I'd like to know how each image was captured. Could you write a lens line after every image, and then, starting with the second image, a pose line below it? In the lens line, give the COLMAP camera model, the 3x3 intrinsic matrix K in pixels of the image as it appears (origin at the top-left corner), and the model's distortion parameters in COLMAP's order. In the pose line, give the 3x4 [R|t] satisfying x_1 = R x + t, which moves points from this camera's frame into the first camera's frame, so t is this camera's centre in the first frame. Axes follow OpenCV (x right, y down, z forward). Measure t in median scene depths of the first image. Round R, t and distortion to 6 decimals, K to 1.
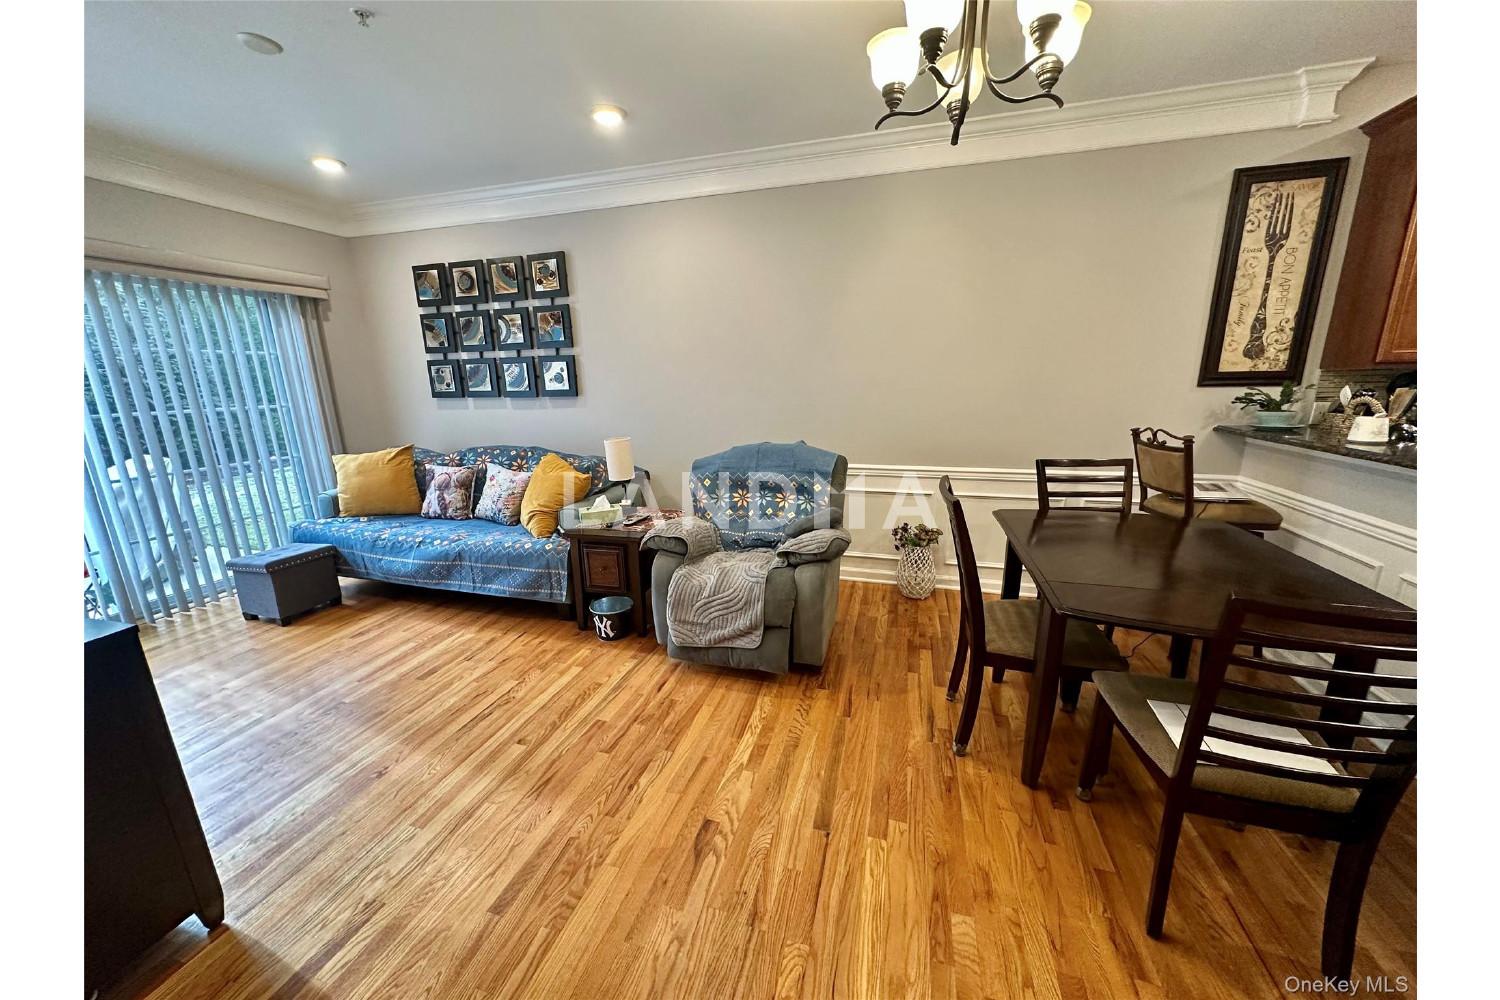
lens RADIAL K [[529.7, 0, 750.0], [0, 529.7, 500.0], [0, 0, 1]] dist [-0.002367, -0.000008]
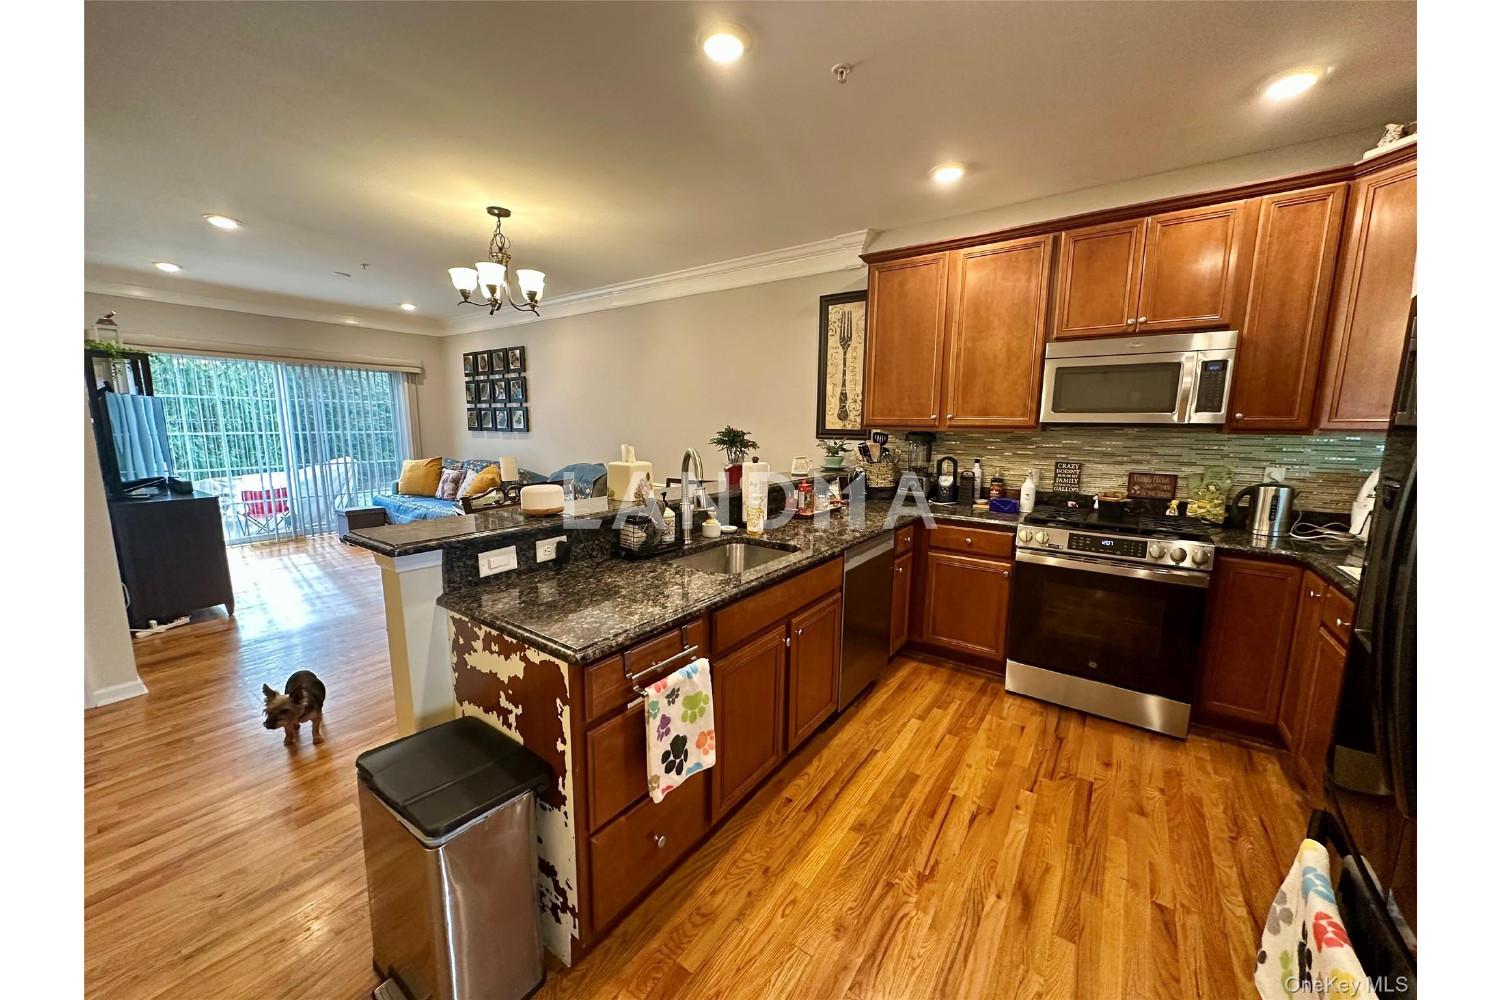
lens RADIAL K [[529.7, 0, 750.0], [0, 529.7, 500.0], [0, 0, 1]] dist [-0.002367, -0.000008]
pose [[0.945340, 0.075374, -0.317254, 1.006502], [-0.101710, 0.992538, -0.067263, 0.056762], [0.309817, 0.095854, 0.945952, -0.346342]]
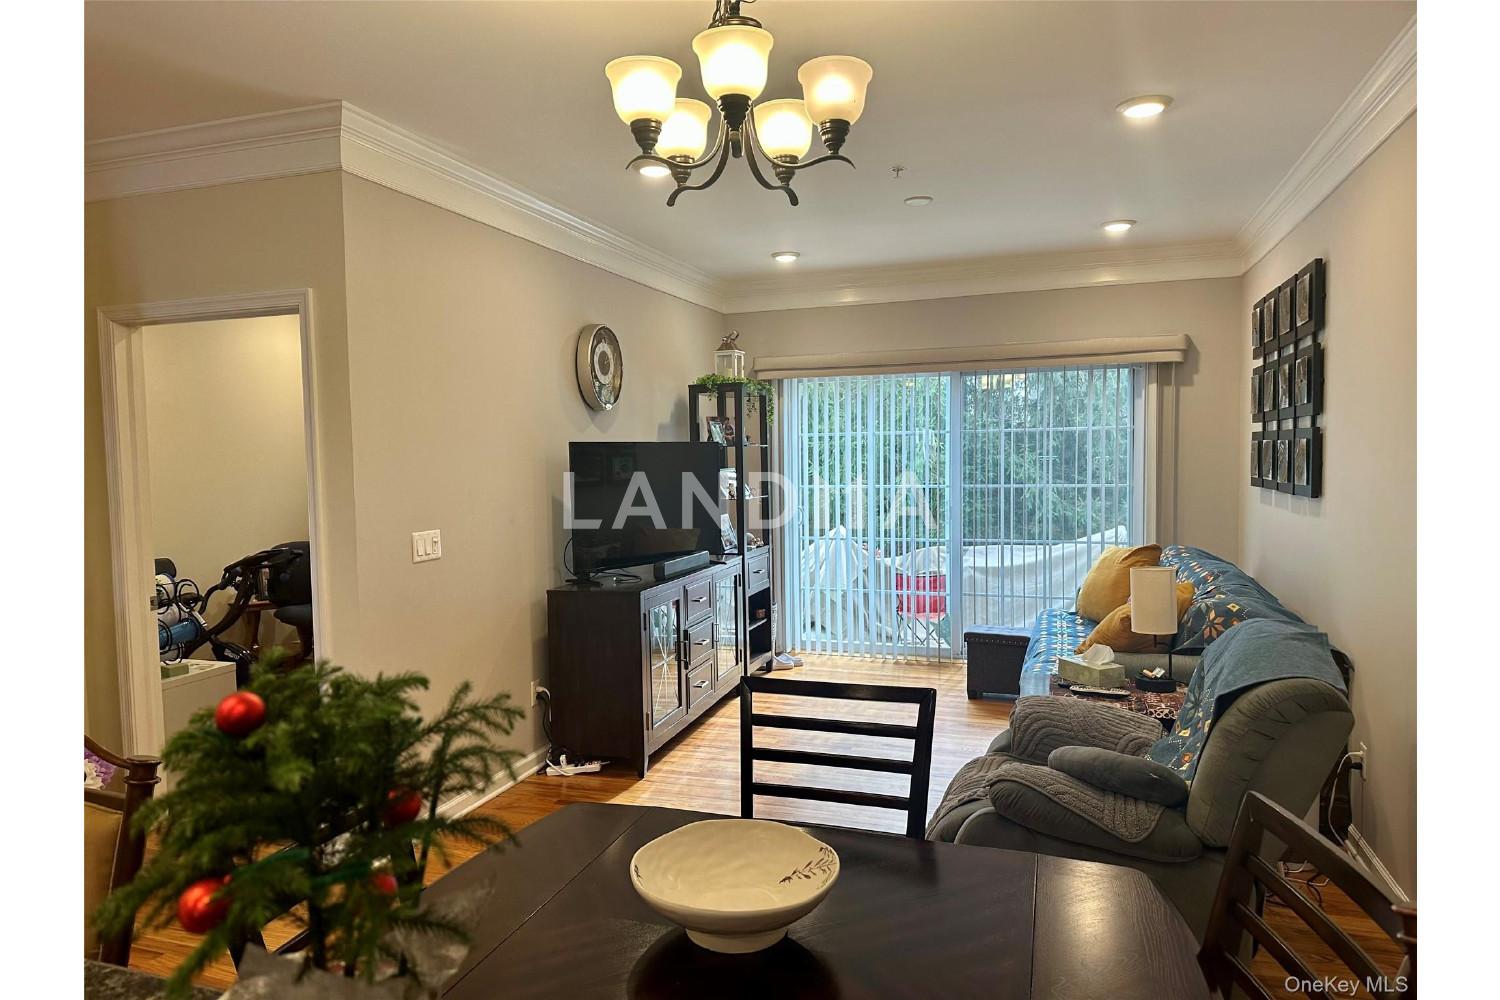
lens RADIAL K [[921.8, 0, 756.4], [0, 921.8, 504.9], [0, 0, 1]] dist [0.161945, -0.283992]
pose [[-0.038590, 0.076481, -0.996324, 0.849648], [-0.216016, 0.972852, 0.083046, -0.173962], [0.975627, 0.218427, -0.021022, 0.533550]]
